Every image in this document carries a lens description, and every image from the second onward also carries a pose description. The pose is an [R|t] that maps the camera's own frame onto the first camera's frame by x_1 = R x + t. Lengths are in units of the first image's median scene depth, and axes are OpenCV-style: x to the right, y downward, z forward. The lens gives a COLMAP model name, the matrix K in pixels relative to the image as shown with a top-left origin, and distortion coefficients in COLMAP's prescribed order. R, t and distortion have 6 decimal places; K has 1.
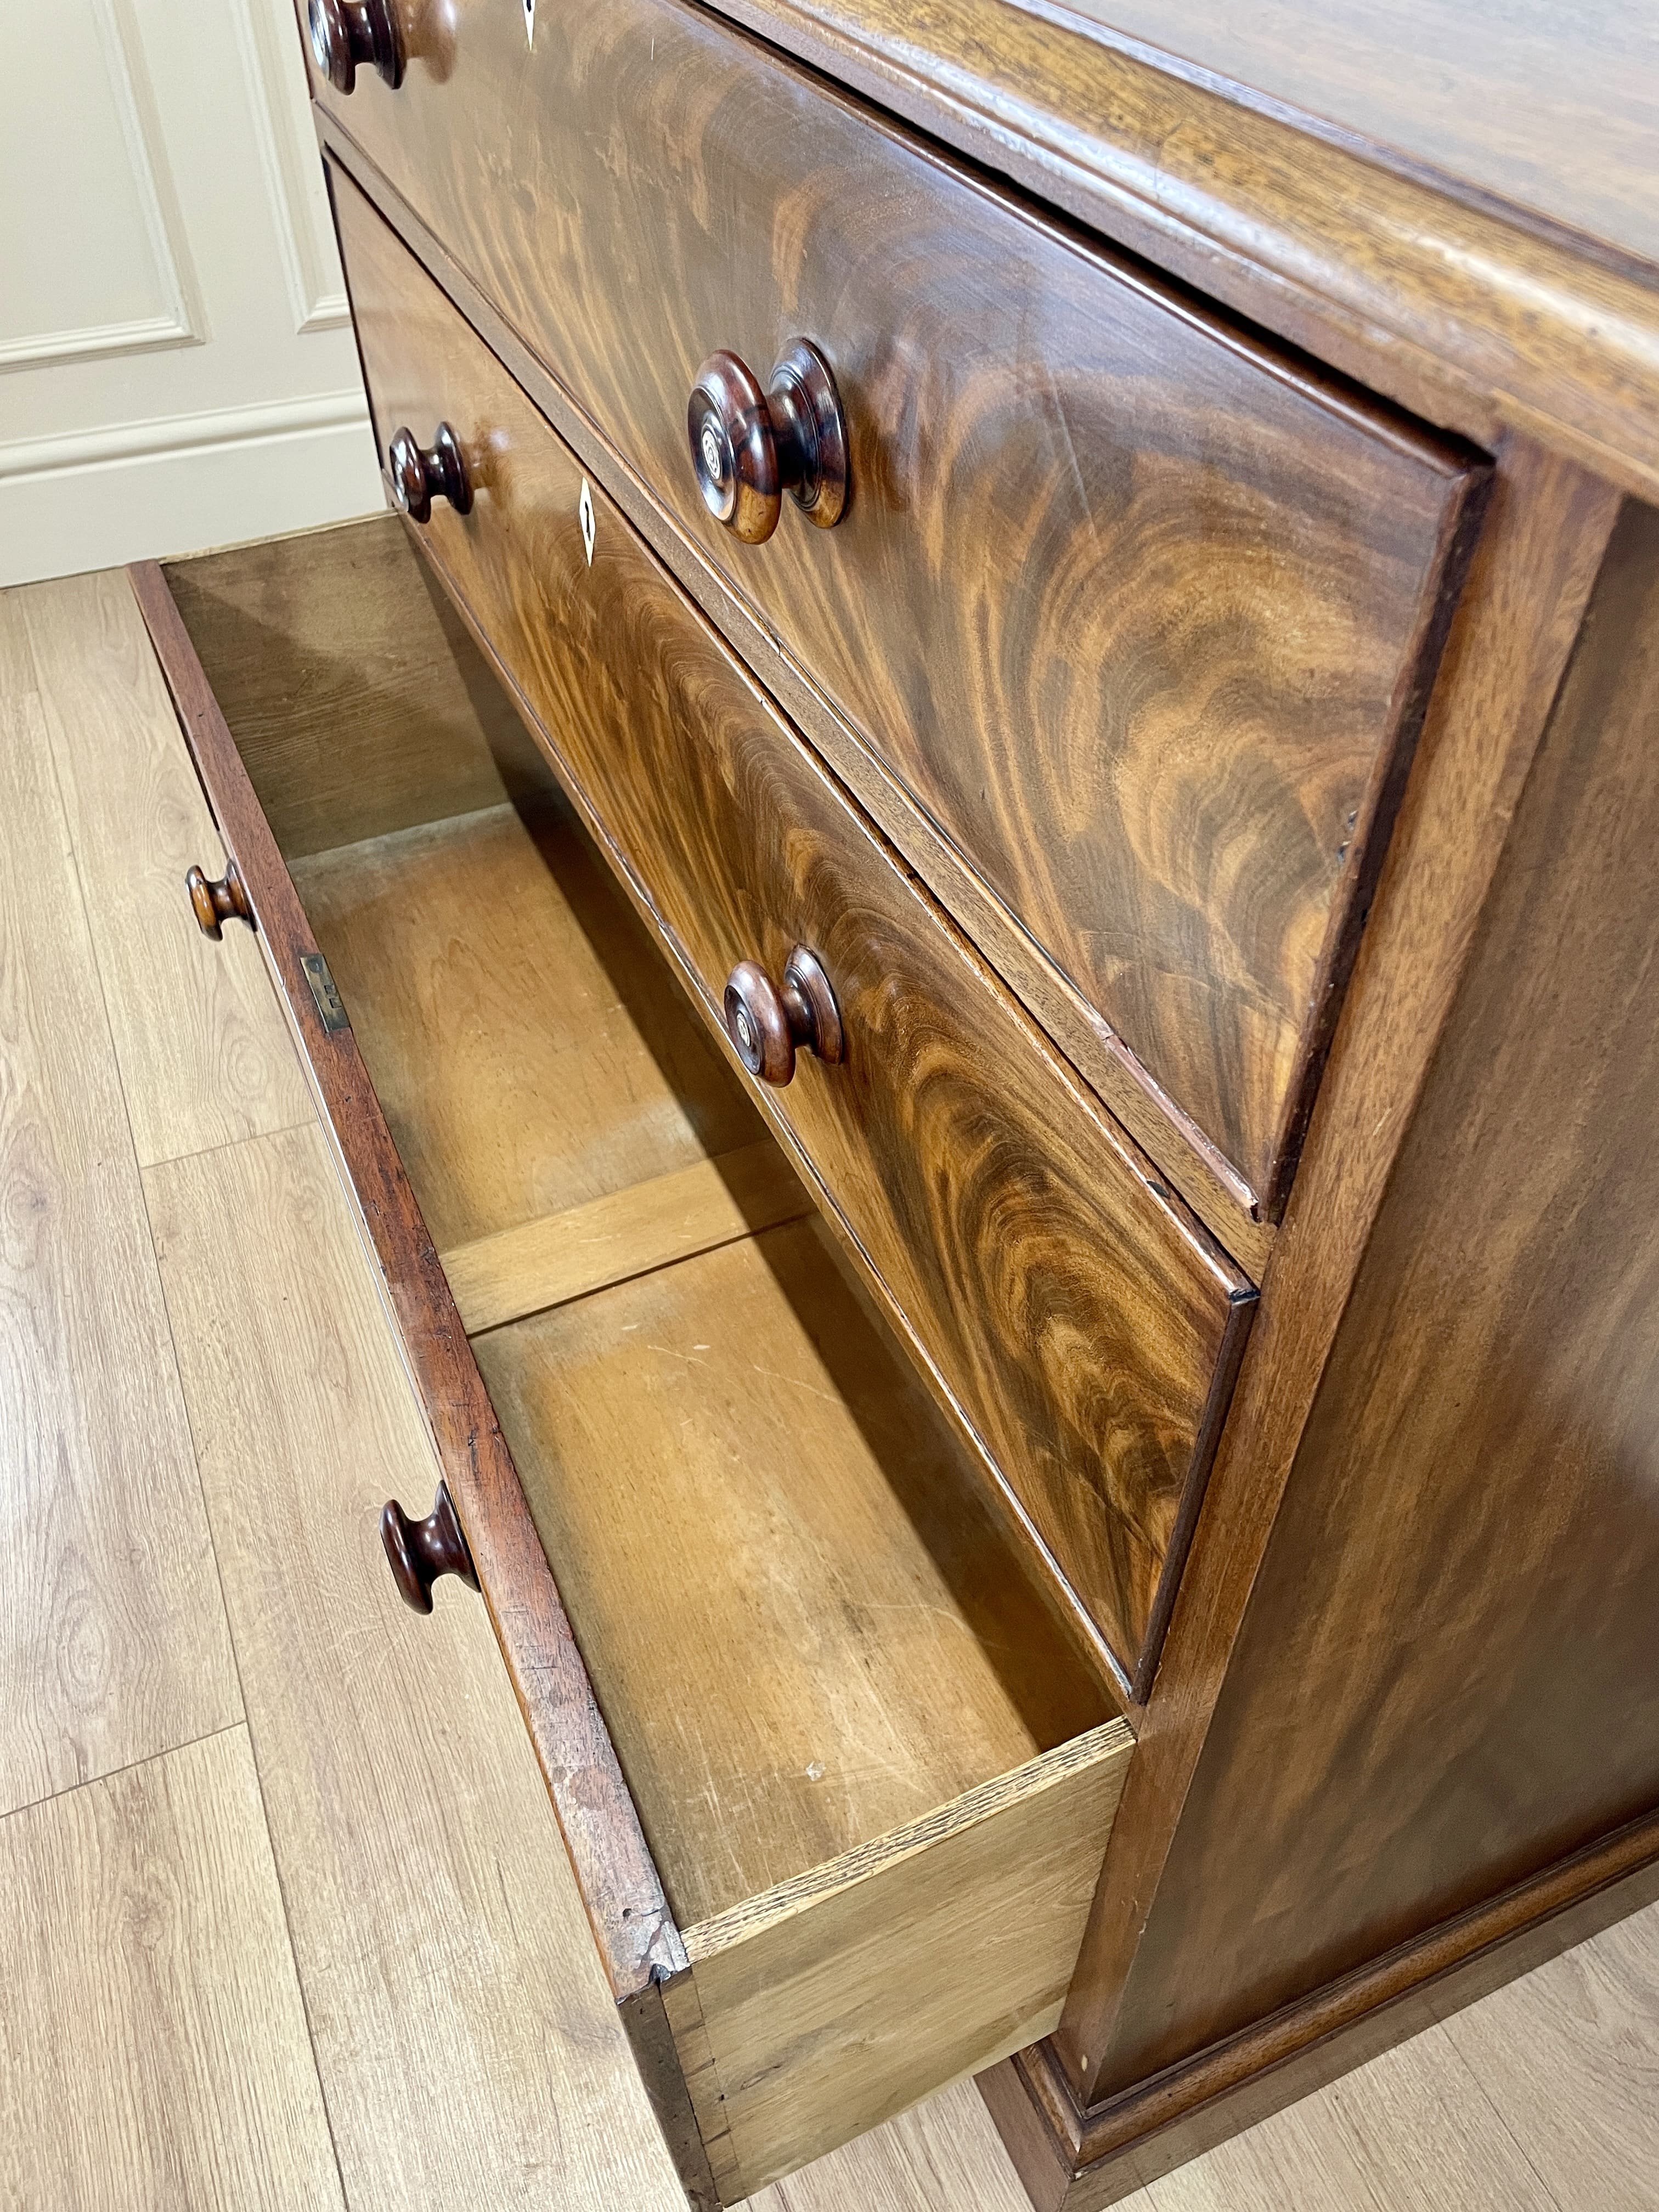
lens RADIAL K [[1668.0, 0, 829.5], [0, 1668.0, 1106.0], [0, 0, 1]] dist [0.090762, -0.116536]
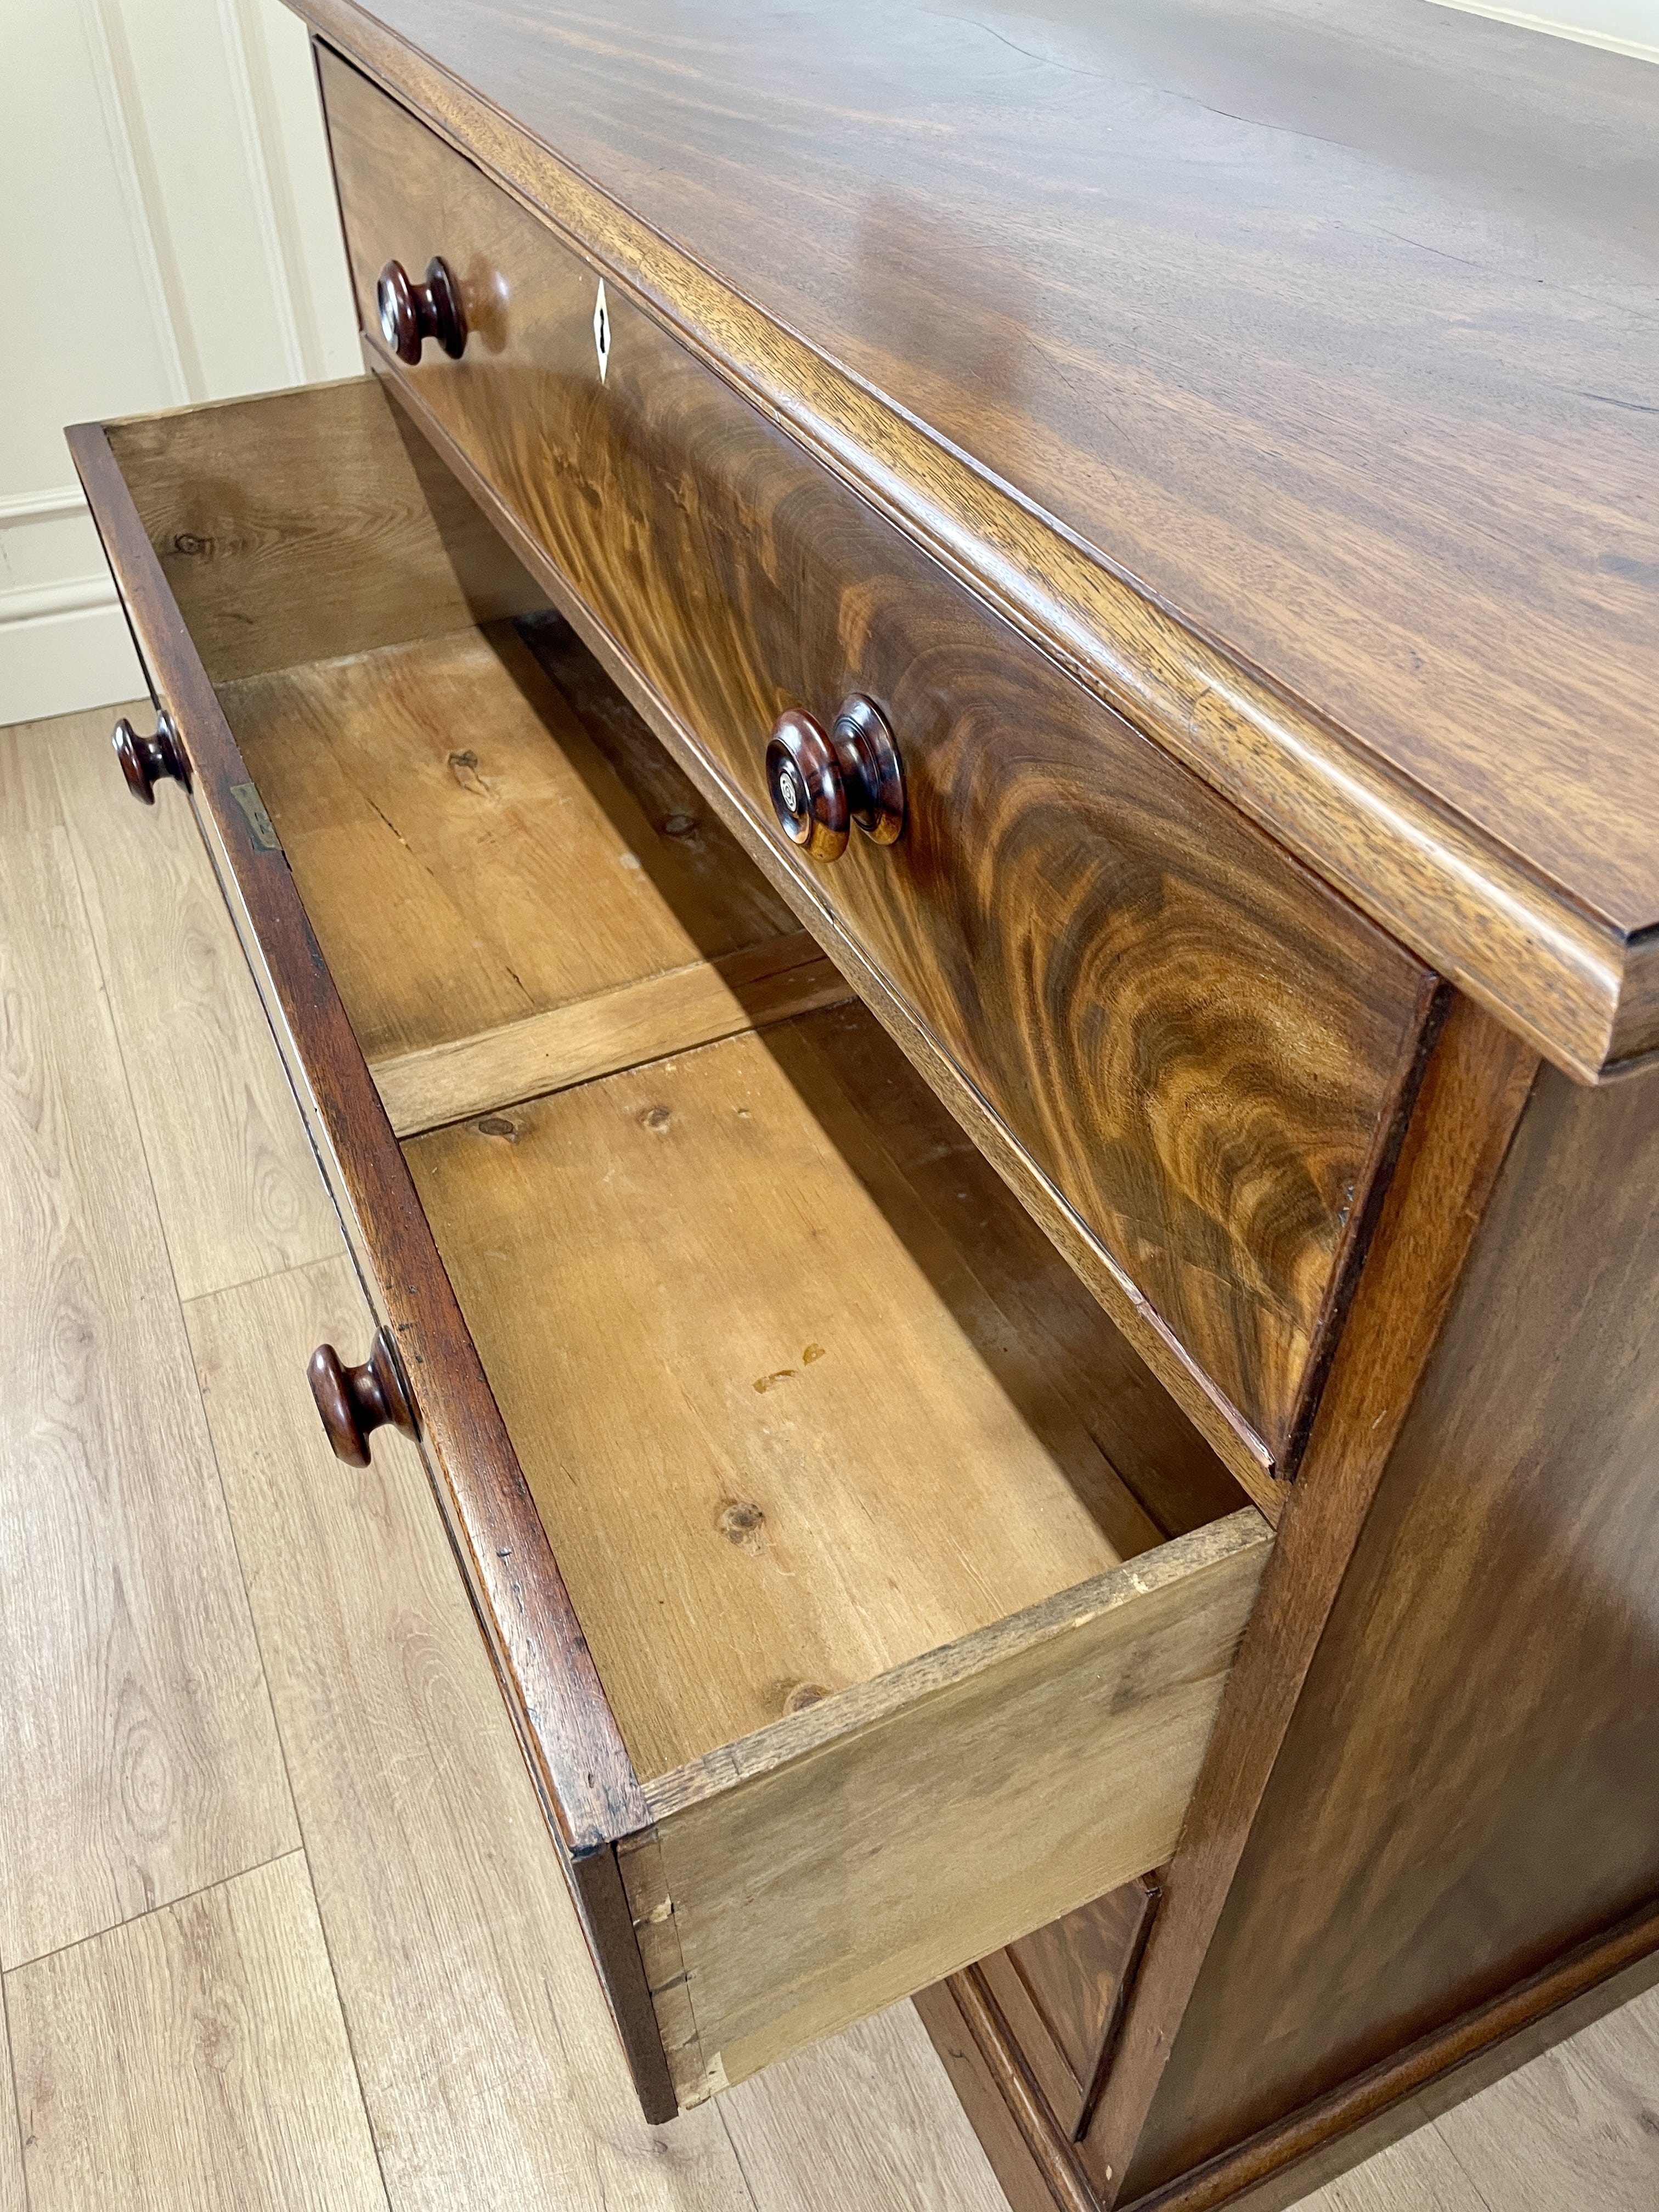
lens RADIAL K [[1665.9, 0, 818.7], [0, 1665.9, 1106.6], [0, 0, 1]] dist [0.087176, -0.115253]
pose [[0.999891, -0.009170, 0.011560, -0.052461], [0.009565, 0.999356, -0.034598, -0.102895], [-0.011235, 0.034705, 0.999334, -0.129925]]
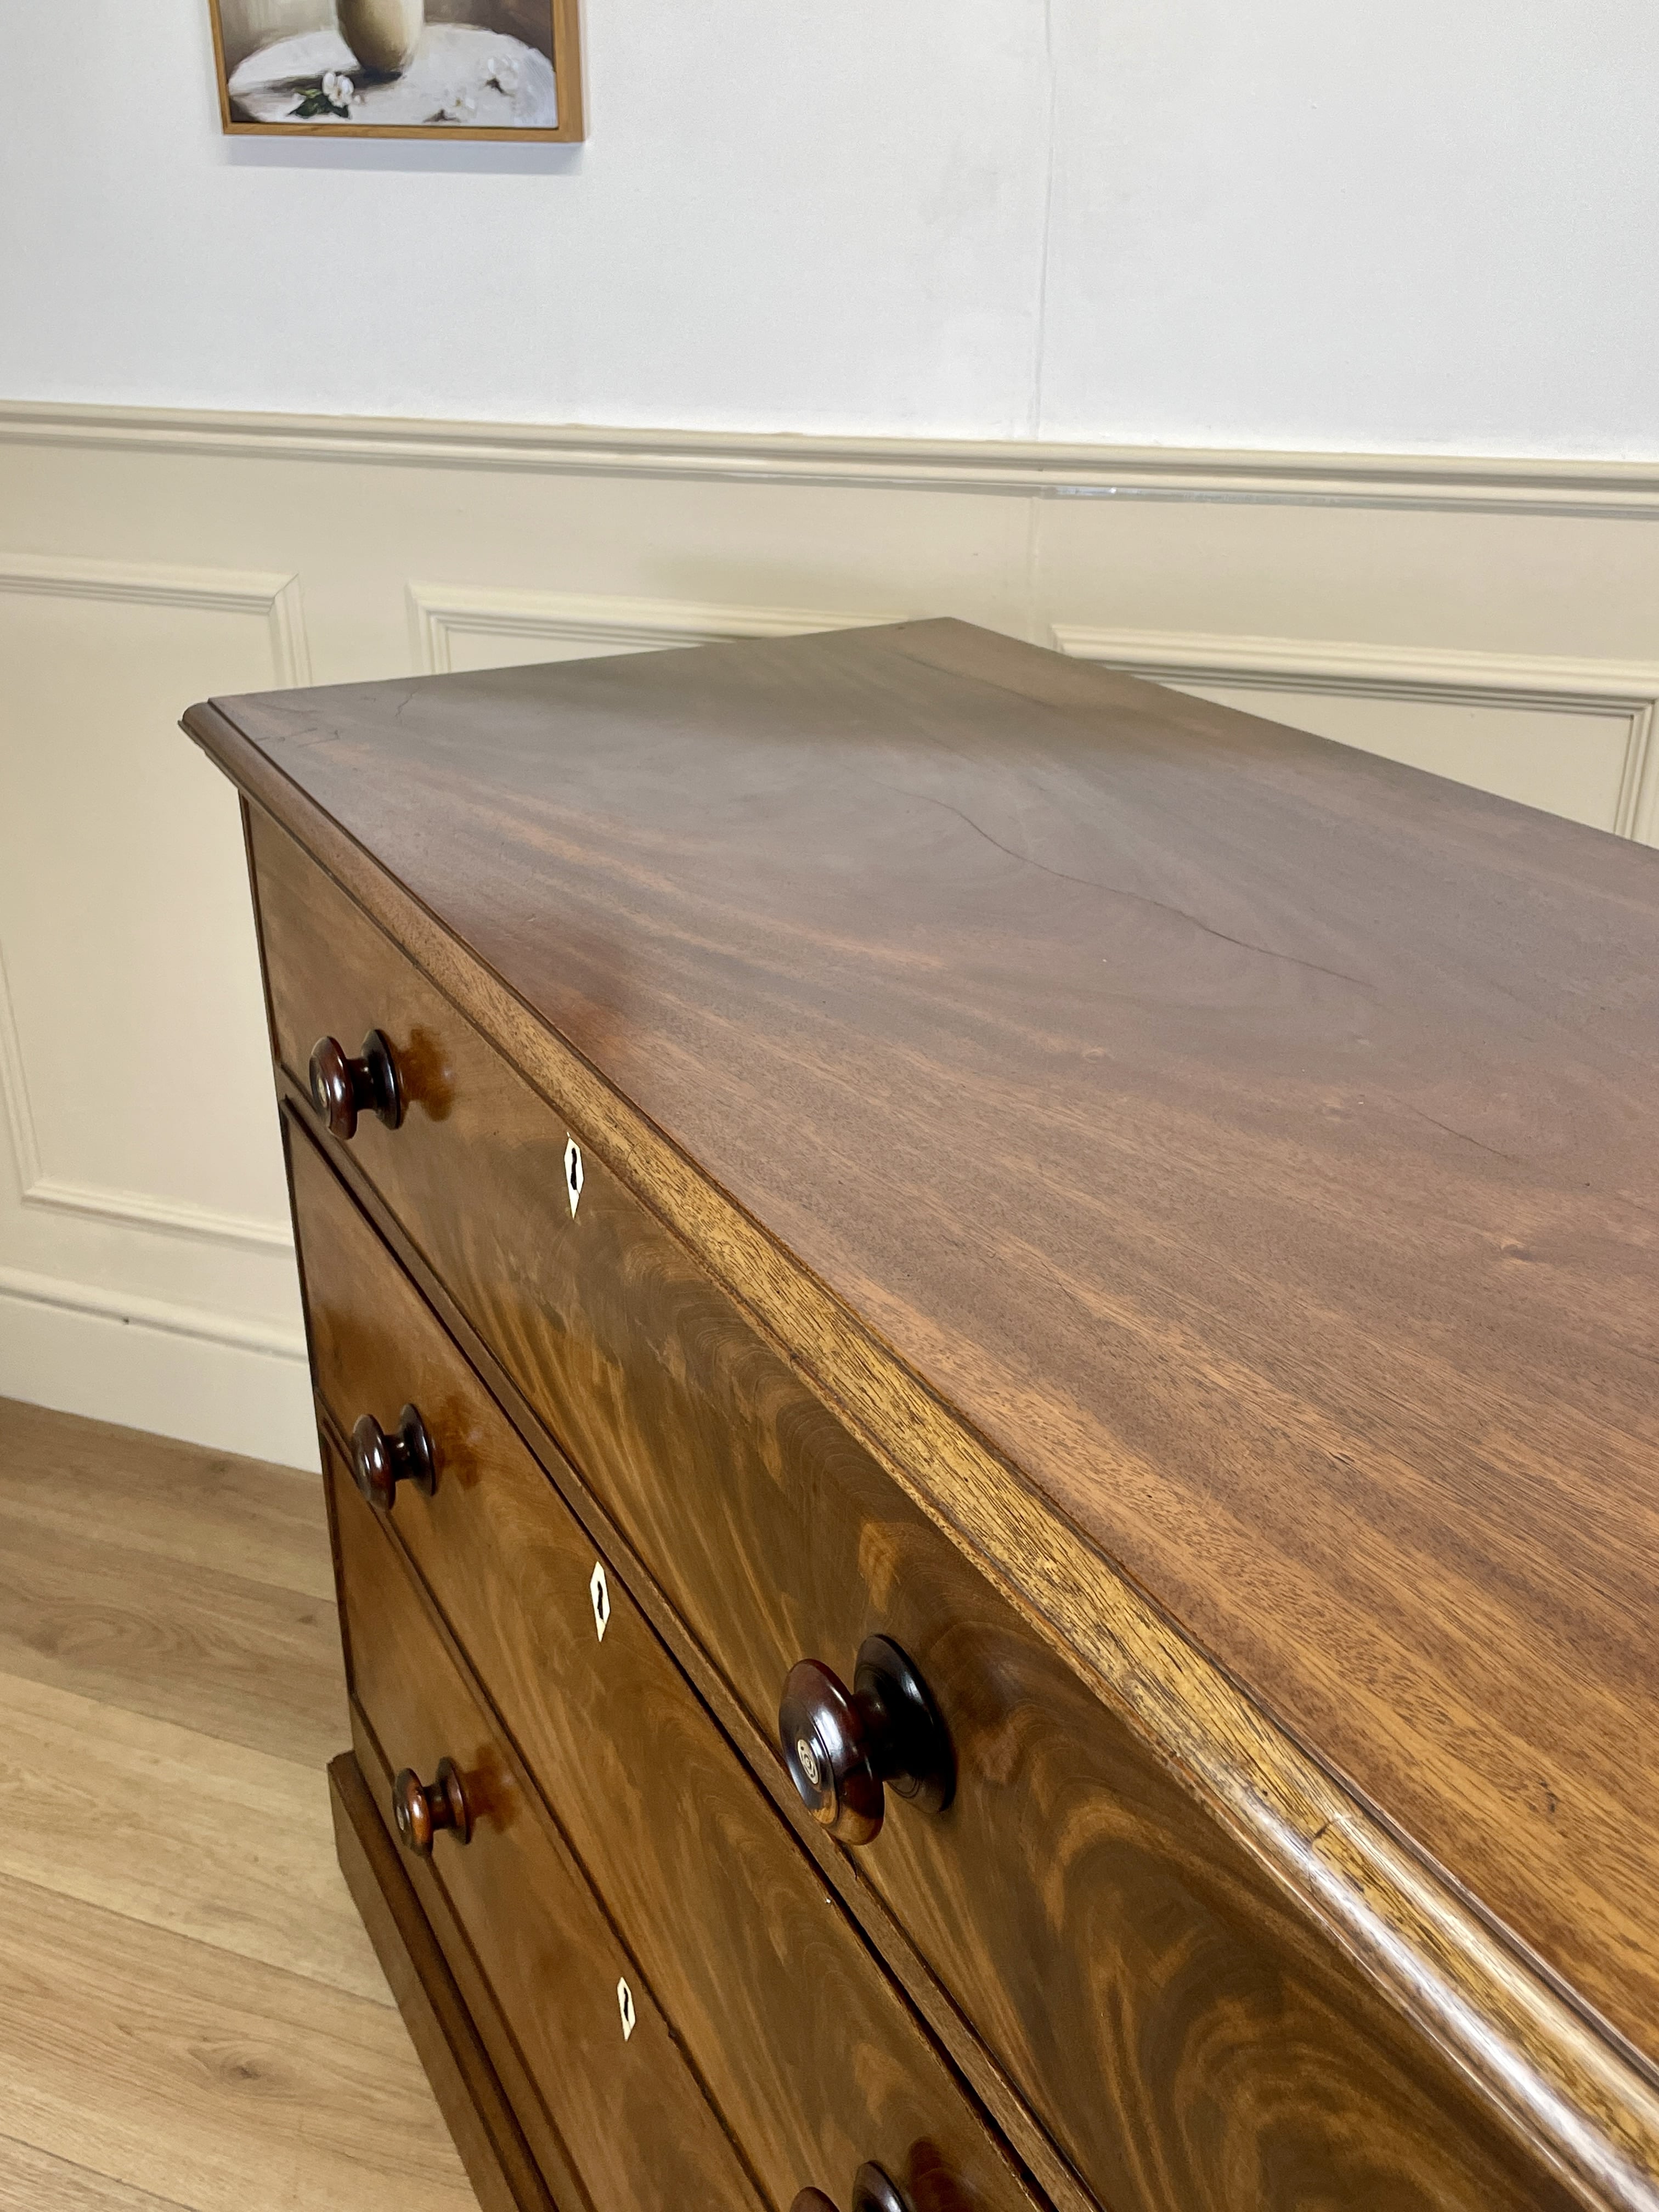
lens RADIAL K [[2047.1, 0, 829.5], [0, 2047.1, 1106.0], [0, 0, 1]] dist [0.105029, -0.163083]
pose [[0.998183, -0.028588, 0.053045, -0.090834], [0.044989, 0.939195, -0.340424, -0.272941], [-0.040088, 0.342191, 0.938775, -0.229739]]
